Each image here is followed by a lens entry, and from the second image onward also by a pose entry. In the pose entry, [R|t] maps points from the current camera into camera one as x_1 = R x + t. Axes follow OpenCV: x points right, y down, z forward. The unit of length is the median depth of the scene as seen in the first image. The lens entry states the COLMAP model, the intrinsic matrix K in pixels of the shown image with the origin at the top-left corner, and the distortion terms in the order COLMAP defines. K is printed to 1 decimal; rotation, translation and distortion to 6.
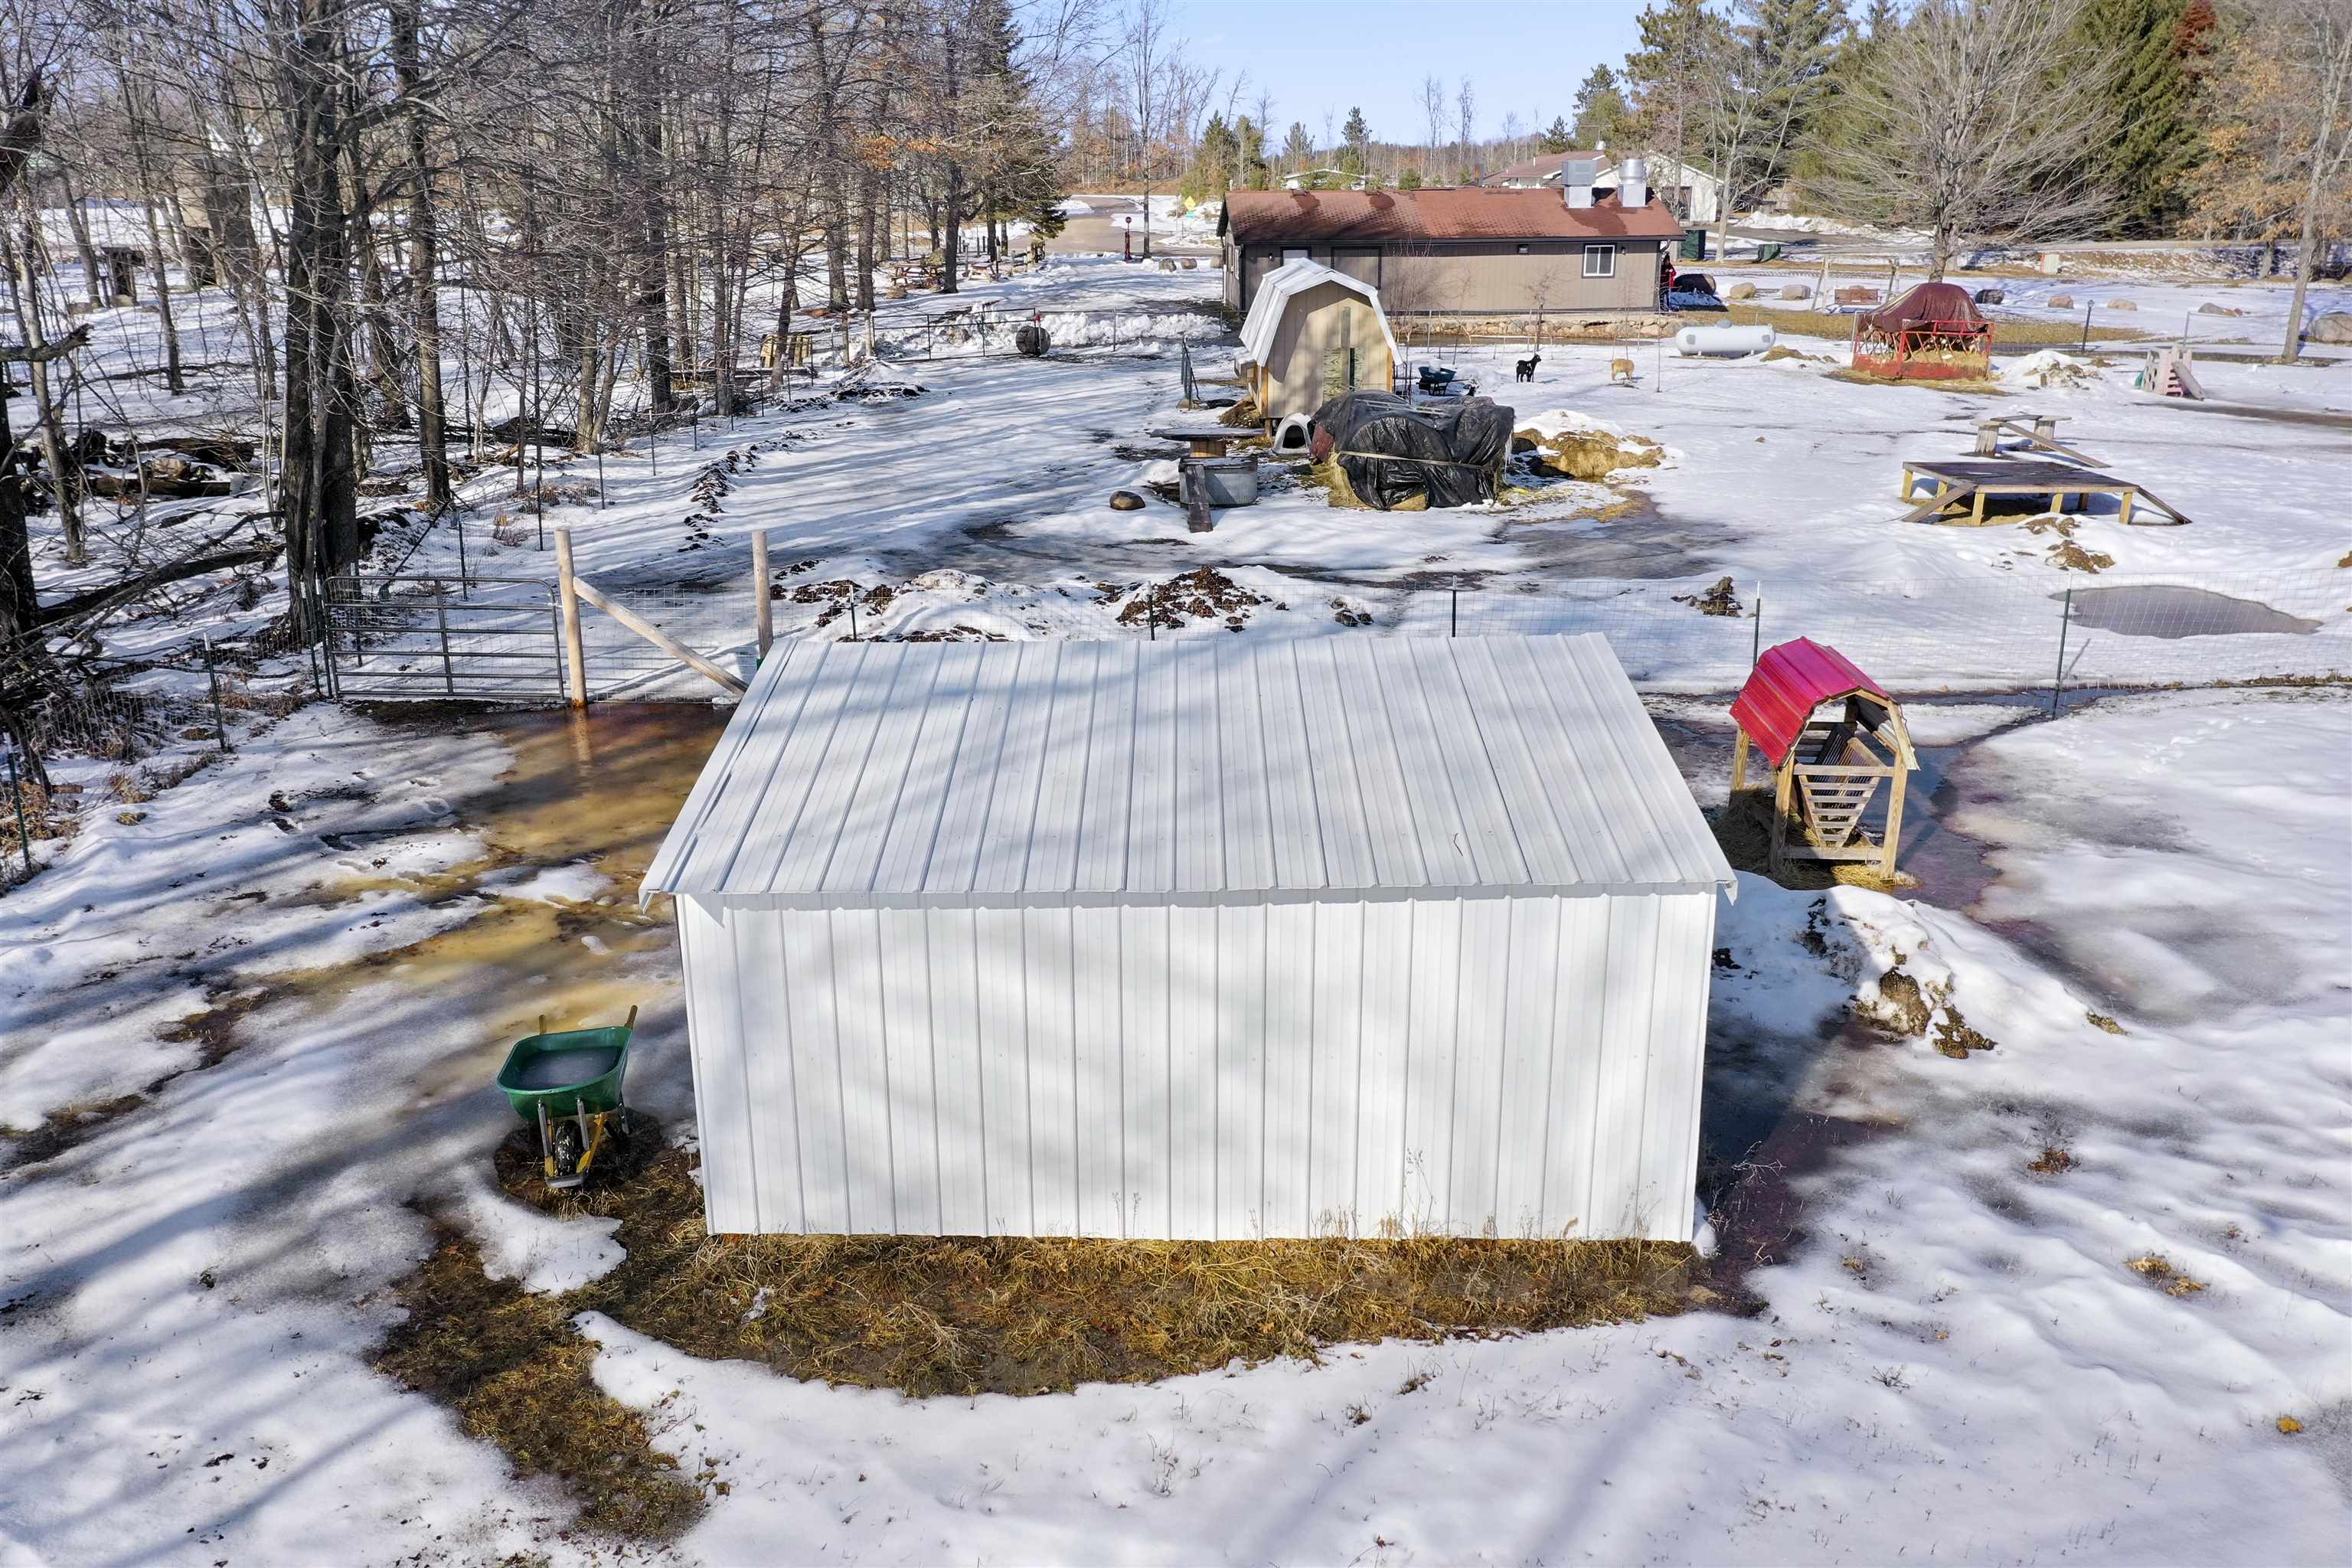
lens RADIAL K [[1865.6, 0, 1177.7], [0, 1865.6, 785.1], [0, 0, 1]] dist [0.013605, 0.010613]
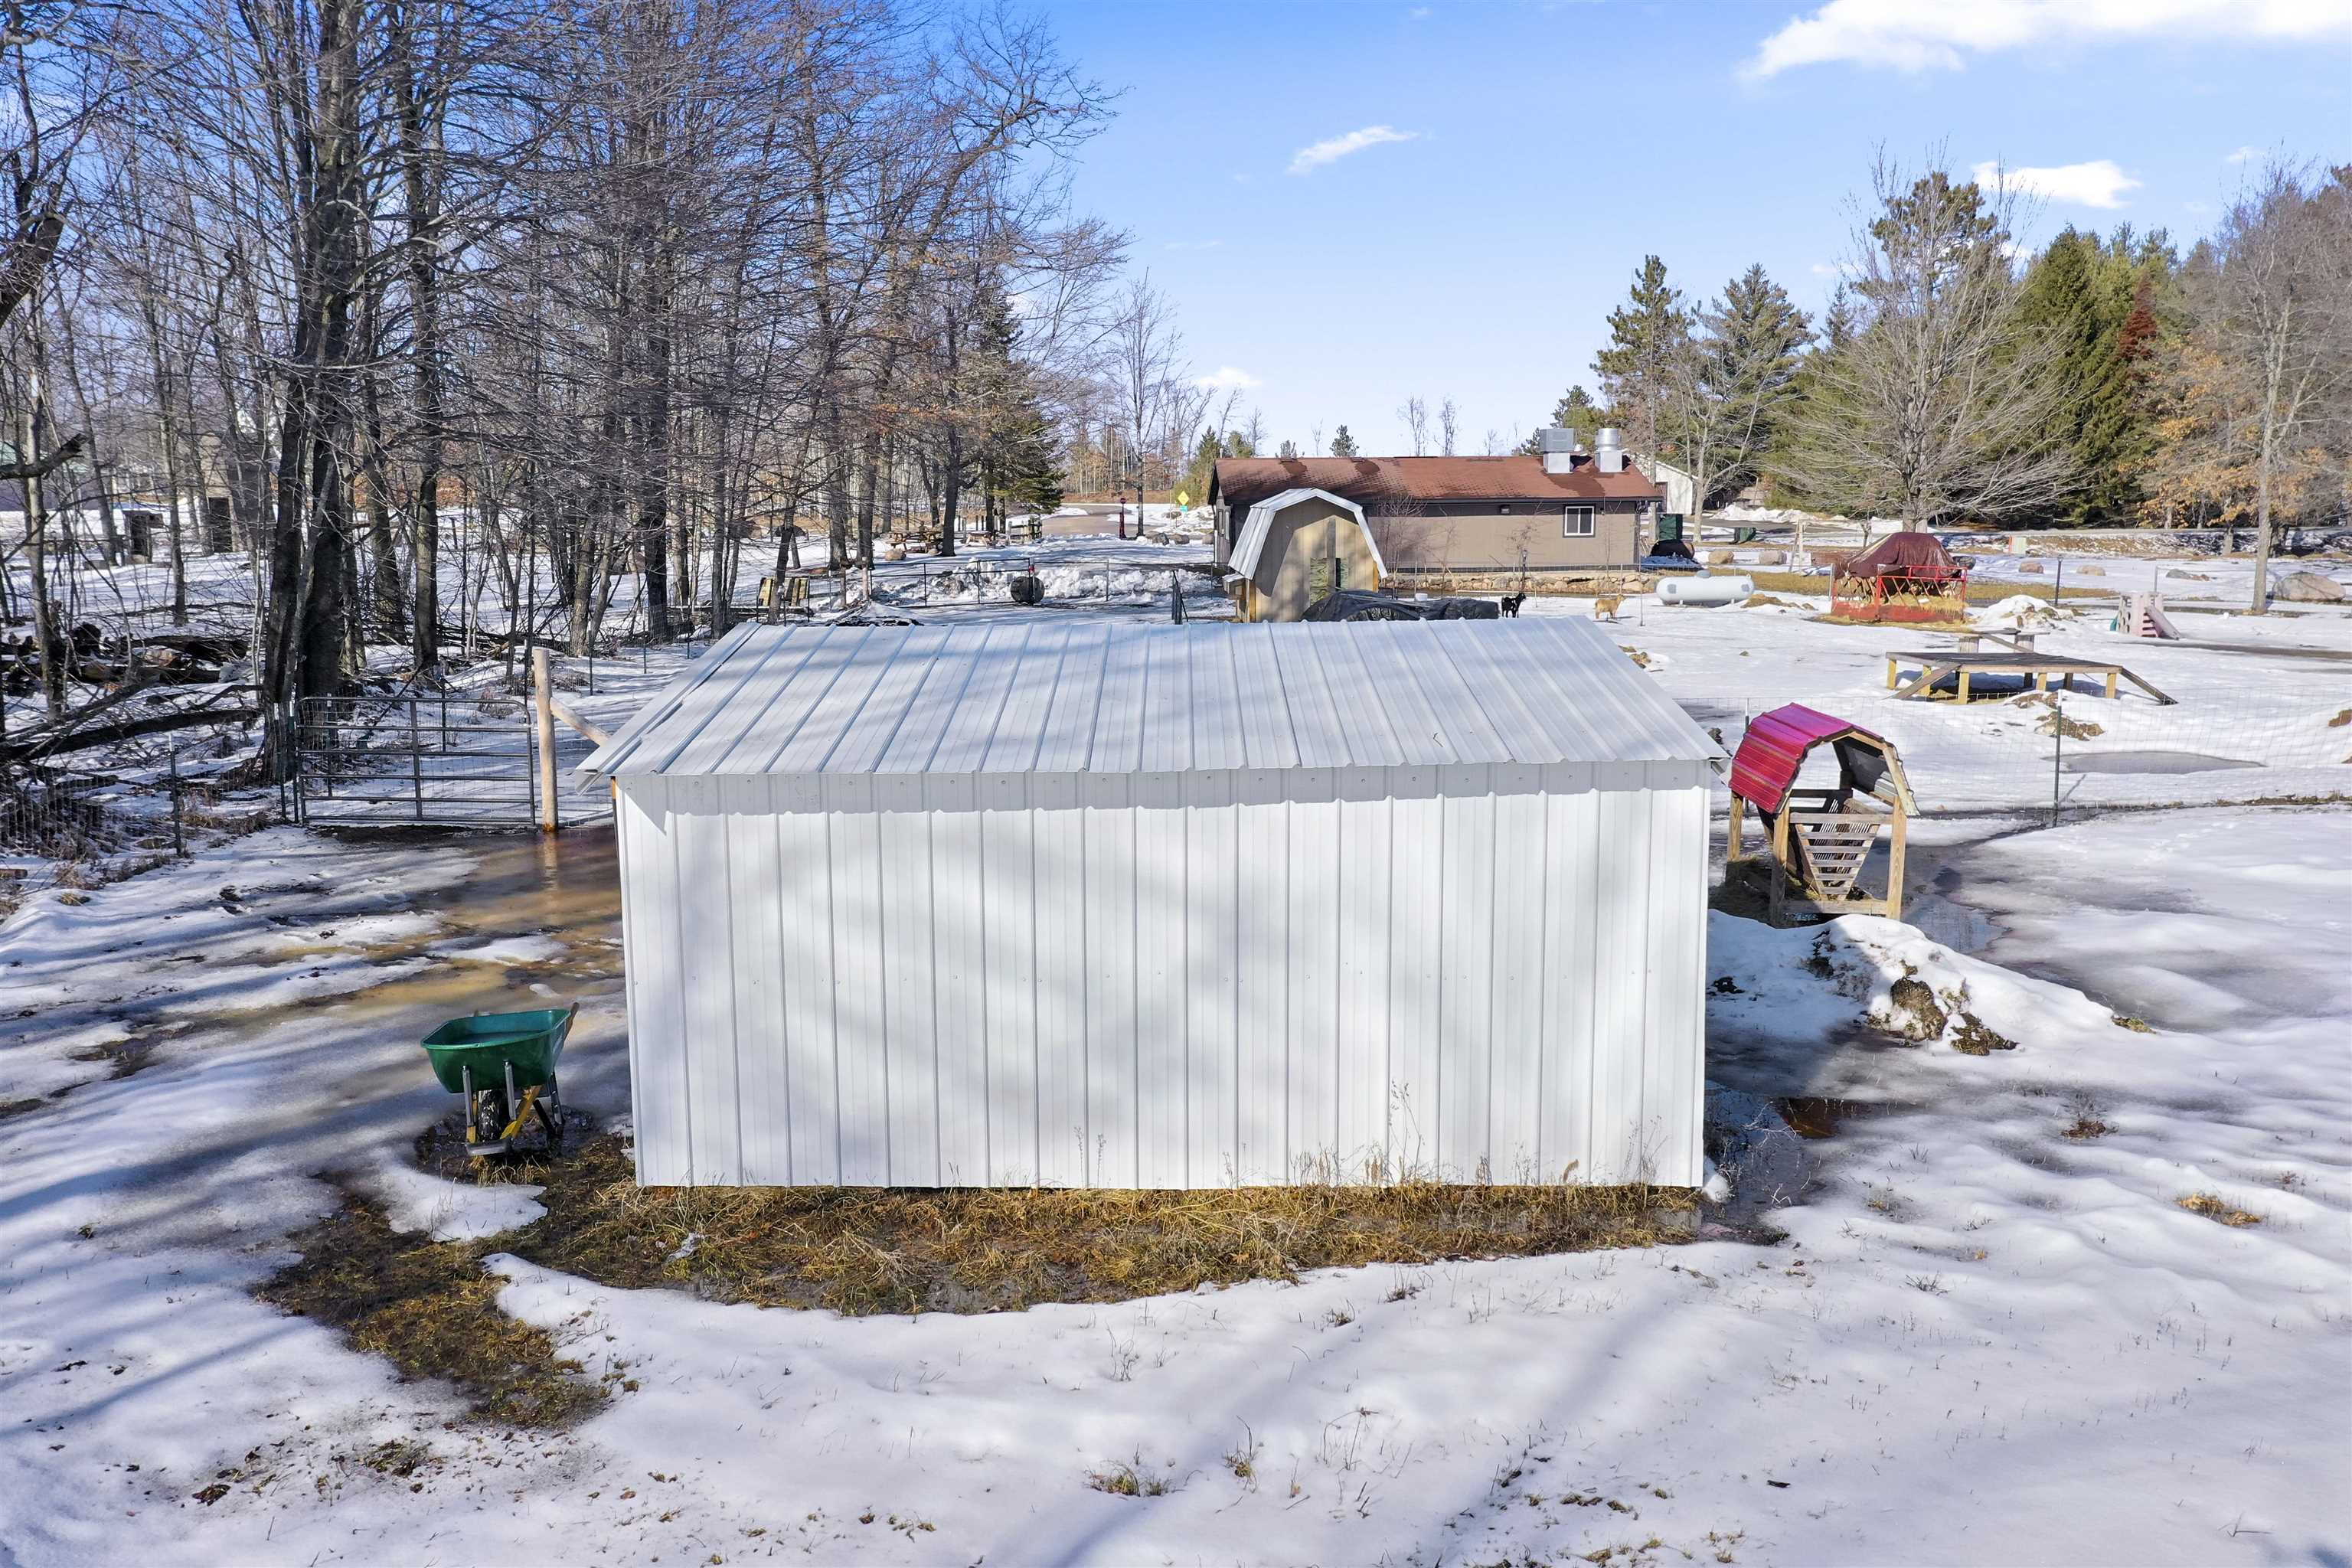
lens RADIAL K [[1870.4, 0, 1177.9], [0, 1870.4, 775.2], [0, 0, 1]] dist [0.015322, 0.011092]
pose [[0.999994, -0.002403, 0.002469, 0.011336], [0.002772, 0.986792, -0.161967, 0.155195], [-0.002047, 0.161973, 0.986793, 0.043681]]
